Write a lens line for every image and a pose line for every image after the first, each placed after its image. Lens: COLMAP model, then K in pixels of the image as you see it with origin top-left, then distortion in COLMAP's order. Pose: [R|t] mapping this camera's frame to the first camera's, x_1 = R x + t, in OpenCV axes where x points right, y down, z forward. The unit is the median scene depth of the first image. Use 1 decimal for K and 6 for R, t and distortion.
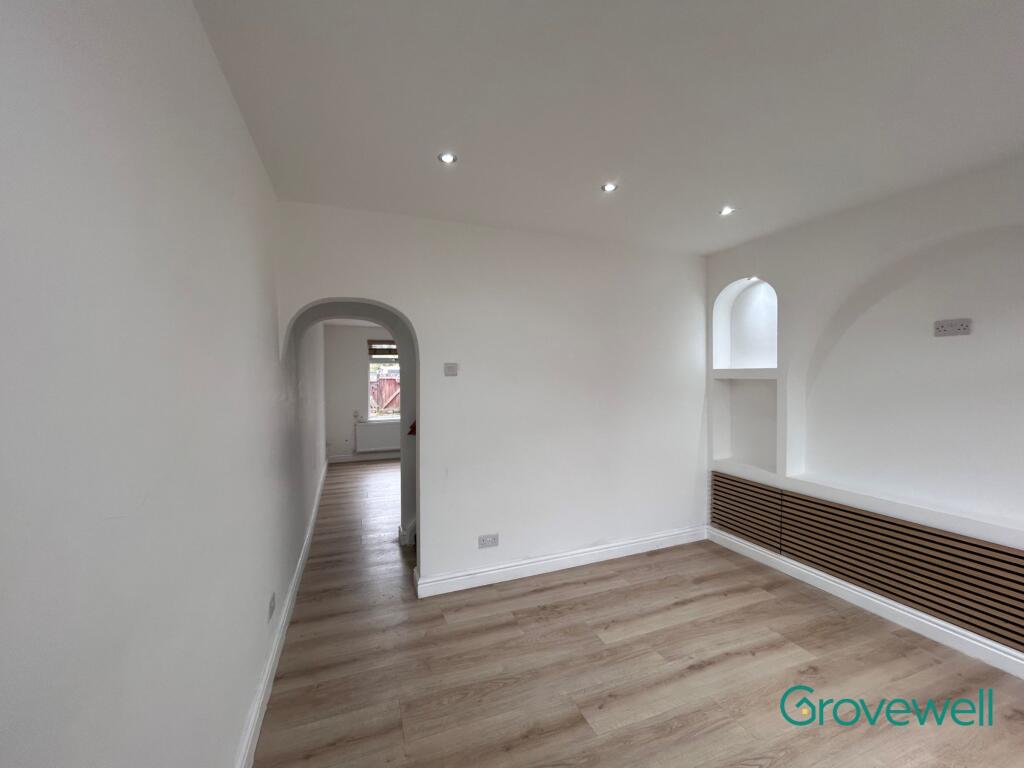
lens RADIAL K [[416.4, 0, 512.2], [0, 416.4, 382.8], [0, 0, 1]] dist [-0.001143, 0.000399]
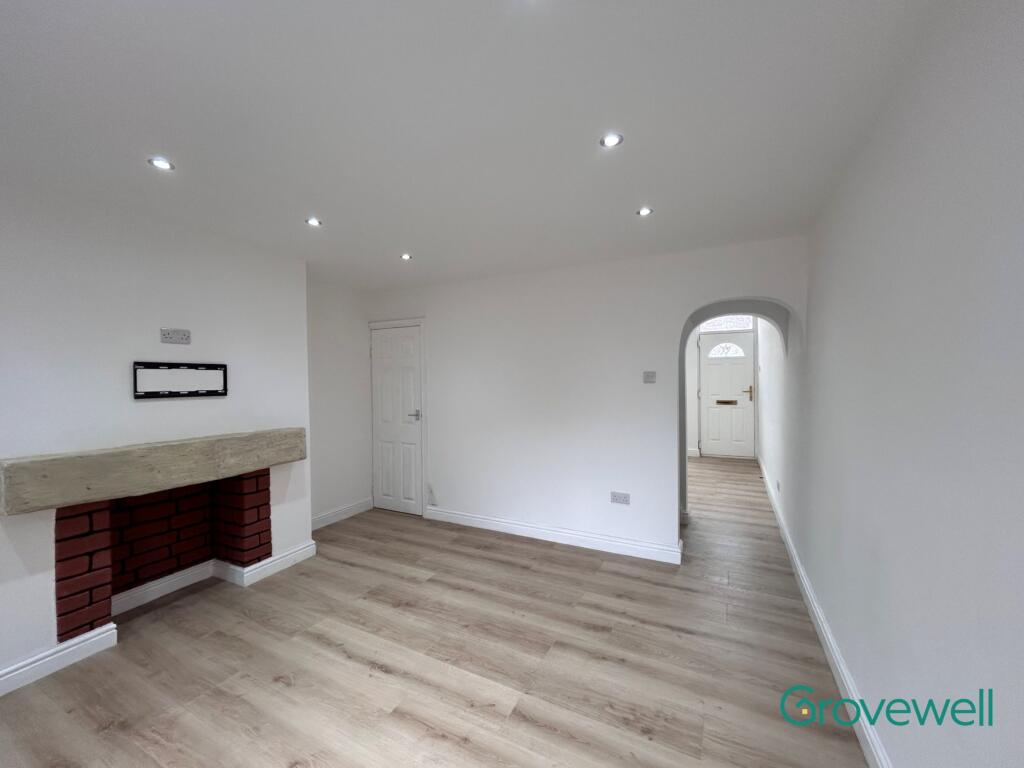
lens RADIAL K [[416.4, 0, 512.2], [0, 416.4, 382.8], [0, 0, 1]] dist [-0.001143, 0.000399]
pose [[-0.667632, -0.014031, 0.744359, -0.465378], [0.012175, 0.999483, 0.029760, -0.035380], [-0.744392, 0.028931, -0.667116, 1.289939]]
